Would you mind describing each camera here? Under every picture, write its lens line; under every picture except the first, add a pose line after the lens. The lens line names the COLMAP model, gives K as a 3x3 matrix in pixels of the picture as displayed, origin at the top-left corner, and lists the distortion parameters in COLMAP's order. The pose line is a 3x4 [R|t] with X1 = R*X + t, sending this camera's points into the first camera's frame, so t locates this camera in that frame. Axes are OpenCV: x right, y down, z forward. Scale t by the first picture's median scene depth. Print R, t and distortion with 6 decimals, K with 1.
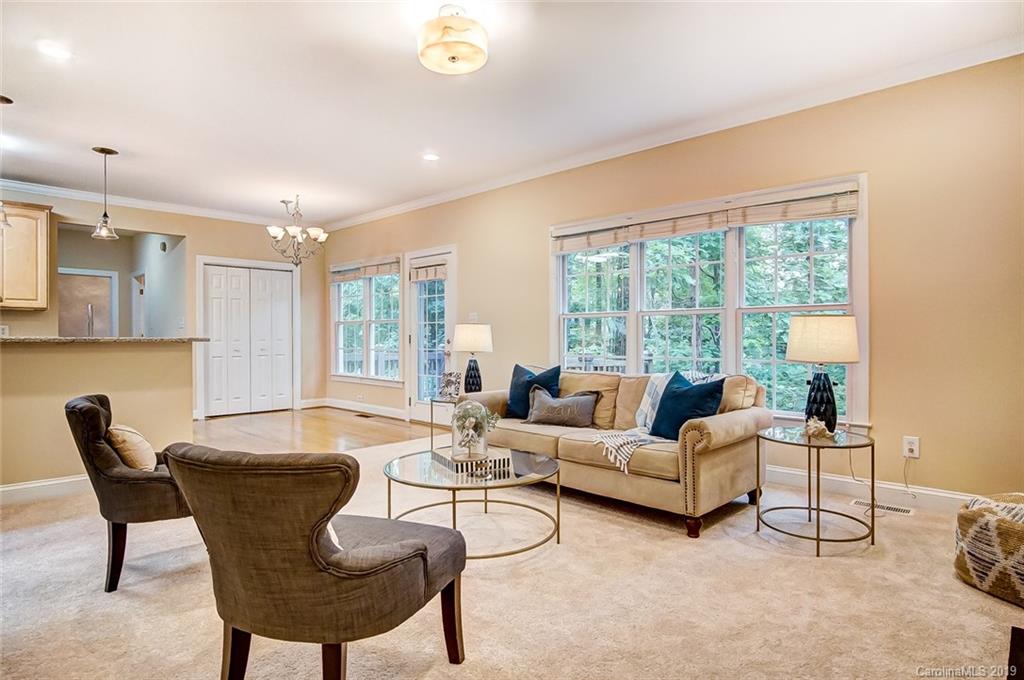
lens RADIAL K [[555.3, 0, 513.1], [0, 555.3, 340.0], [0, 0, 1]] dist [-0.037948, 0.010574]
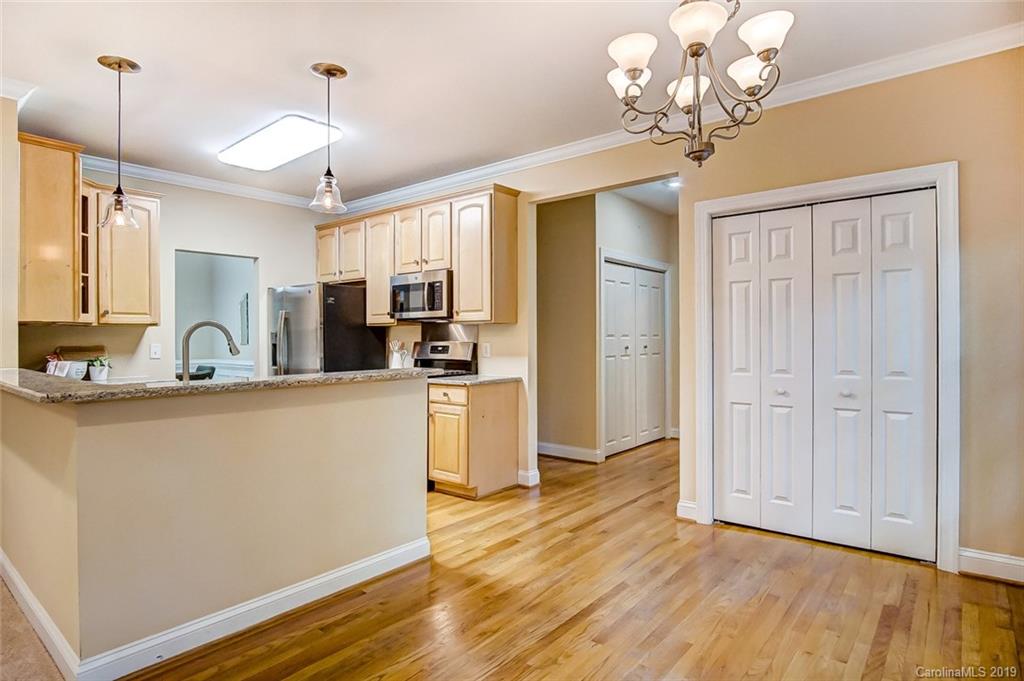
lens RADIAL K [[555.3, 0, 512.4], [0, 555.3, 339.2], [0, 0, 1]] dist [-0.037948, 0.010574]
pose [[0.074538, 0.003108, -0.997213, -0.069532], [-0.000443, 0.999995, 0.003084, -0.027645], [0.997218, 0.000212, 0.074539, 0.772744]]
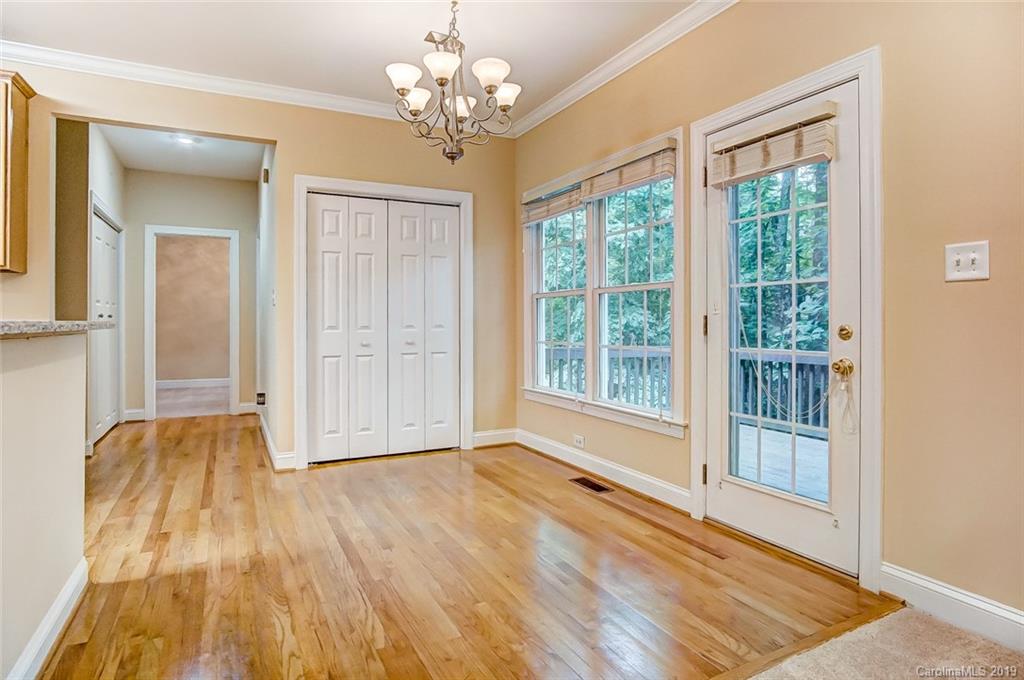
lens RADIAL K [[555.3, 0, 509.7], [0, 555.3, 323.9], [0, 0, 1]] dist [-0.037948, 0.010574]
pose [[0.942940, 0.001161, -0.332961, -0.179000], [-0.002009, 0.999996, -0.002201, -0.001826], [0.332957, 0.002745, 0.942938, 0.532778]]
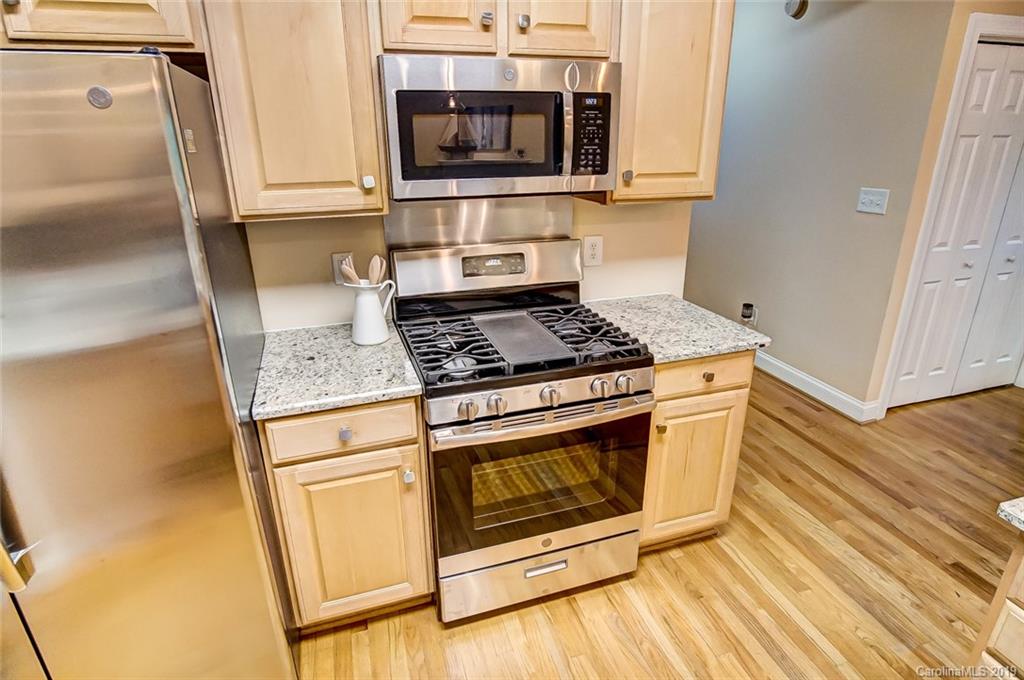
lens RADIAL K [[555.3, 0, 507.7], [0, 555.3, 343.1], [0, 0, 1]] dist [-0.037948, 0.010574]
pose [[0.872733, 0.168826, -0.458078, -0.631999], [0.004336, 0.935586, 0.353073, -0.076683], [0.488179, -0.310124, 0.815784, 0.485931]]
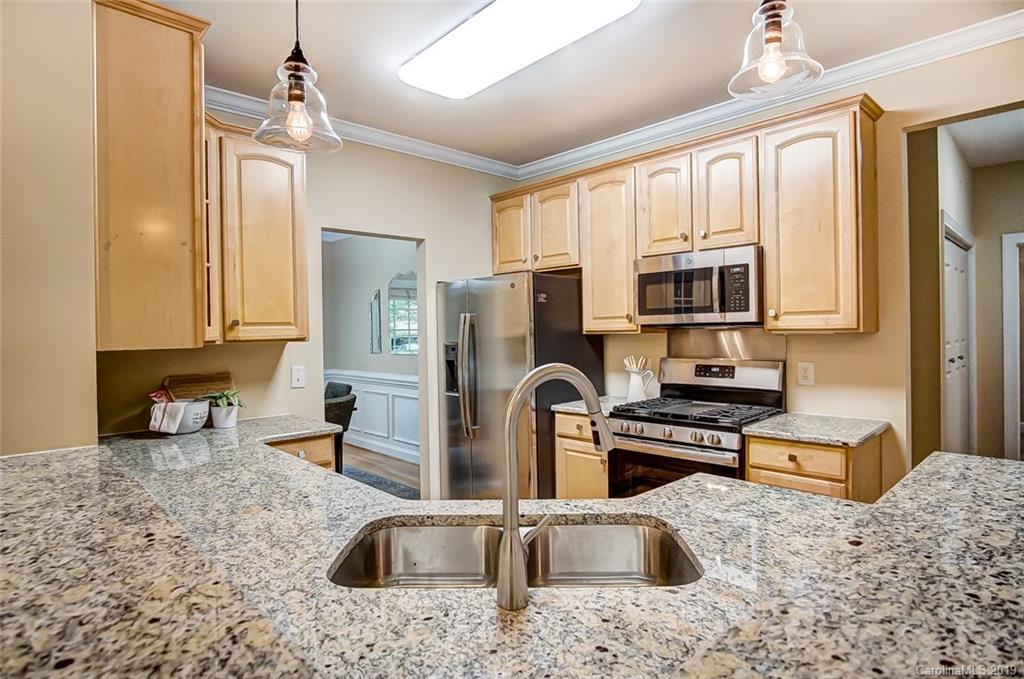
lens RADIAL K [[555.3, 0, 517.0], [0, 555.3, 335.6], [0, 0, 1]] dist [-0.037948, 0.010574]
pose [[-0.046451, 0.010110, -0.998869, -0.318394], [0.010547, 0.999898, 0.009630, -0.047767], [0.998865, -0.010087, -0.046553, 0.591684]]
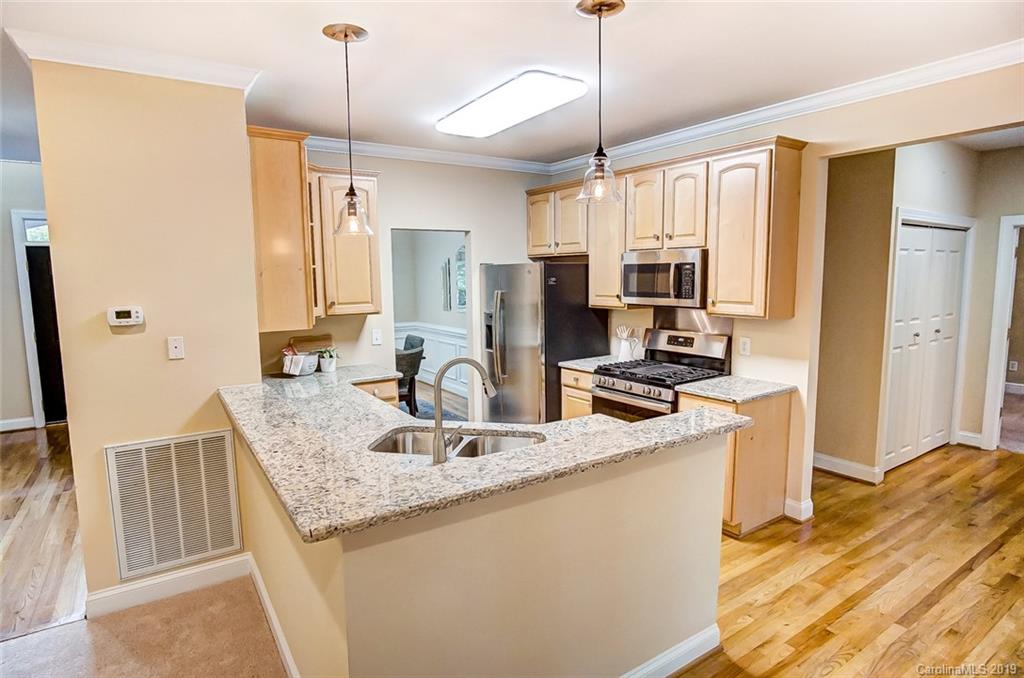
lens RADIAL K [[552.0, 0, 512.8], [0, 552.0, 338.8], [0, 0, 1]] dist [-0.029782, 0.007419]
pose [[-0.220286, 0.114656, -0.968673, -0.173446], [0.005747, 0.993203, 0.116253, -0.083773], [0.975418, 0.020042, -0.219447, 0.687400]]
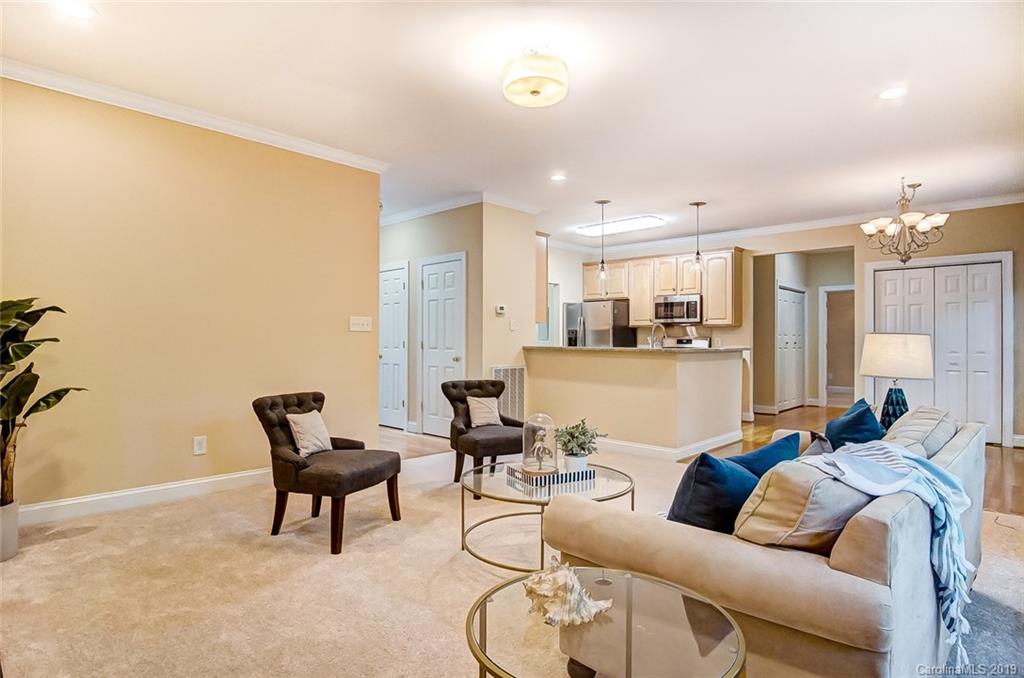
lens RADIAL K [[552.0, 0, 513.2], [0, 552.0, 336.9], [0, 0, 1]] dist [-0.029782, 0.007419]
pose [[0.003484, -0.007409, -0.999966, 0.373371], [-0.011228, 0.999909, -0.007447, -0.010033], [0.999931, 0.011254, 0.003400, 0.369775]]
